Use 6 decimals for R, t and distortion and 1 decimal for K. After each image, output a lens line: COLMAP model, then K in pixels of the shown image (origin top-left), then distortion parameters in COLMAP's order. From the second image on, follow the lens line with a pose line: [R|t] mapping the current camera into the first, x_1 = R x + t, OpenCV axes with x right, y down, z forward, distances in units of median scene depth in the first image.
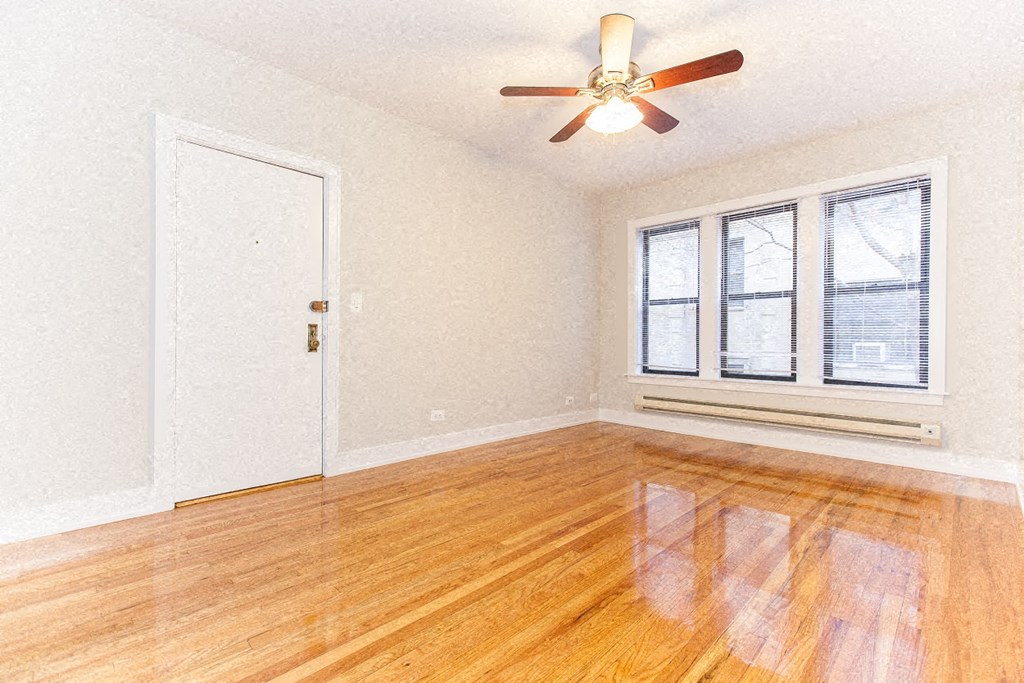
lens RADIAL K [[463.5, 0, 512.0], [0, 463.5, 341.5], [0, 0, 1]] dist [0.000043, -0.000213]
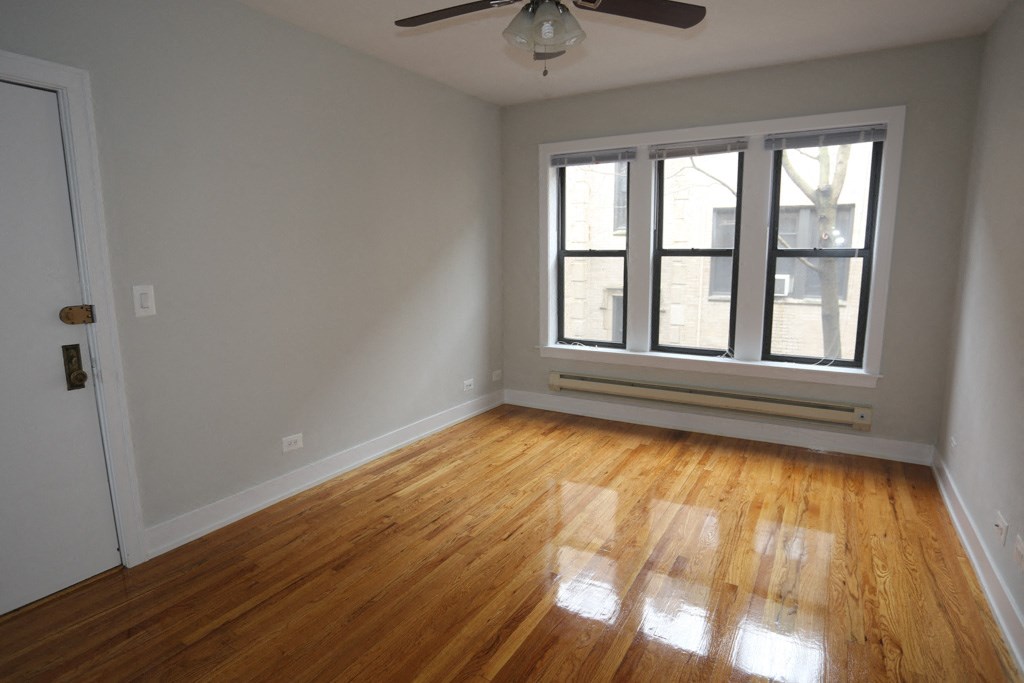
lens RADIAL K [[547.8, 0, 516.6], [0, 547.8, 351.2], [0, 0, 1]] dist [-0.036797, 0.000285]
pose [[0.970571, -0.047904, 0.236004, -0.020235], [0.007151, 0.985316, 0.170589, -0.123236], [-0.240711, -0.163881, 0.956662, 0.152915]]
